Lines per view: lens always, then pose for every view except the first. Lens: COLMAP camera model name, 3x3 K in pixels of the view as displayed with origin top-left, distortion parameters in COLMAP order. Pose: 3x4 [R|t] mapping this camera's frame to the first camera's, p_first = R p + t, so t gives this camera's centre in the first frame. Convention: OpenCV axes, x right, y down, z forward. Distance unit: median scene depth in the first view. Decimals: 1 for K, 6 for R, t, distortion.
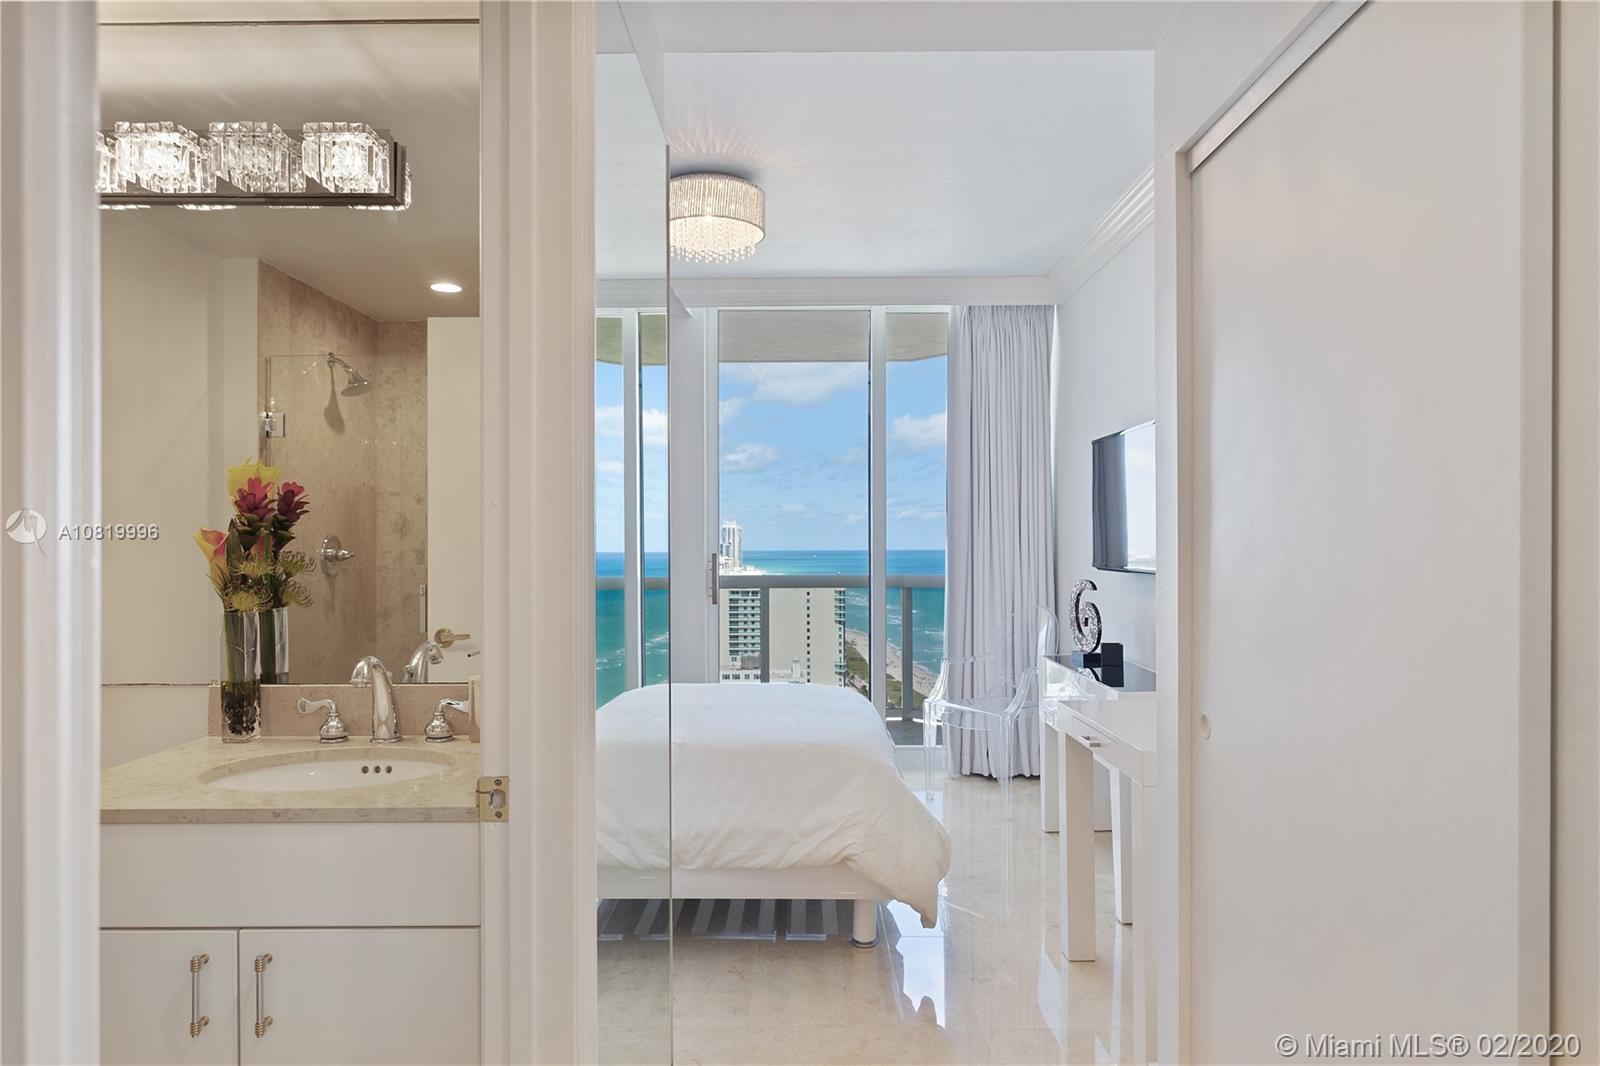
lens RADIAL K [[1031.3, 0, 800.0], [0, 1031.3, 533.0], [0, 0, 1]] dist [0.001602, 0.000255]
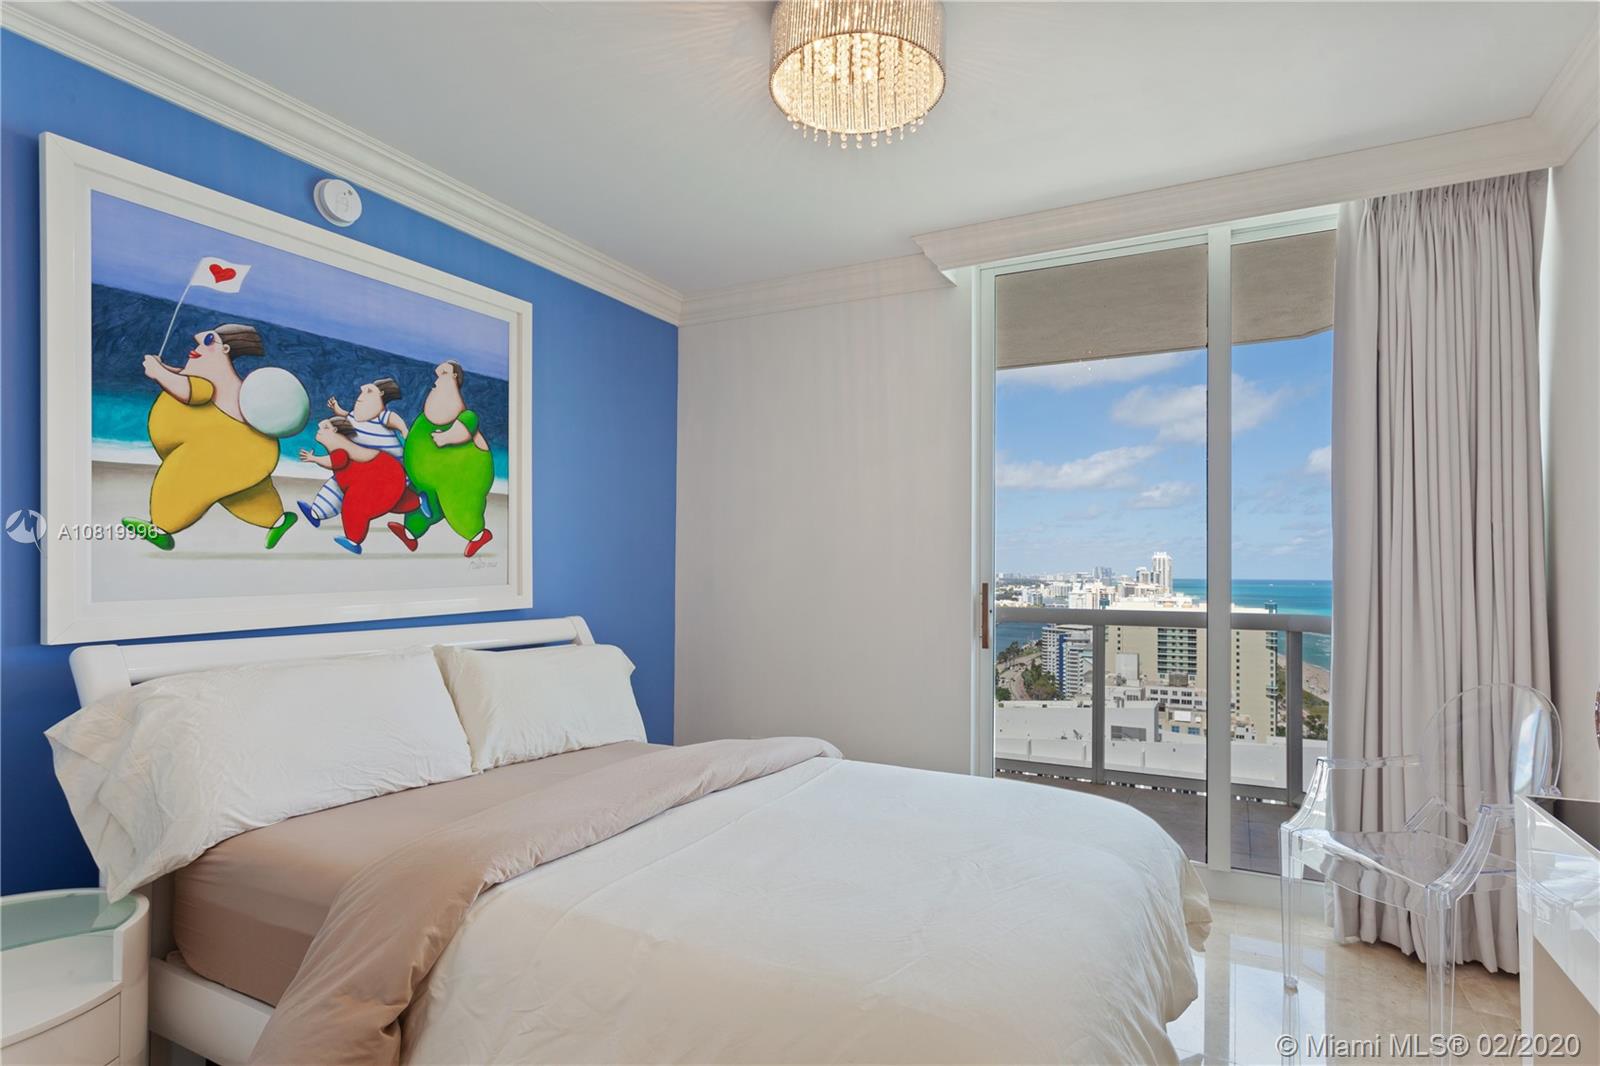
lens RADIAL K [[843.6, 0, 800.5], [0, 843.6, 554.7], [0, 0, 1]] dist [0.000567, 0.000645]
pose [[0.890248, 0.000630, -0.455475, 0.086350], [-0.004584, 0.999961, -0.007577, 0.003549], [0.455452, 0.008833, 0.890216, 0.377913]]
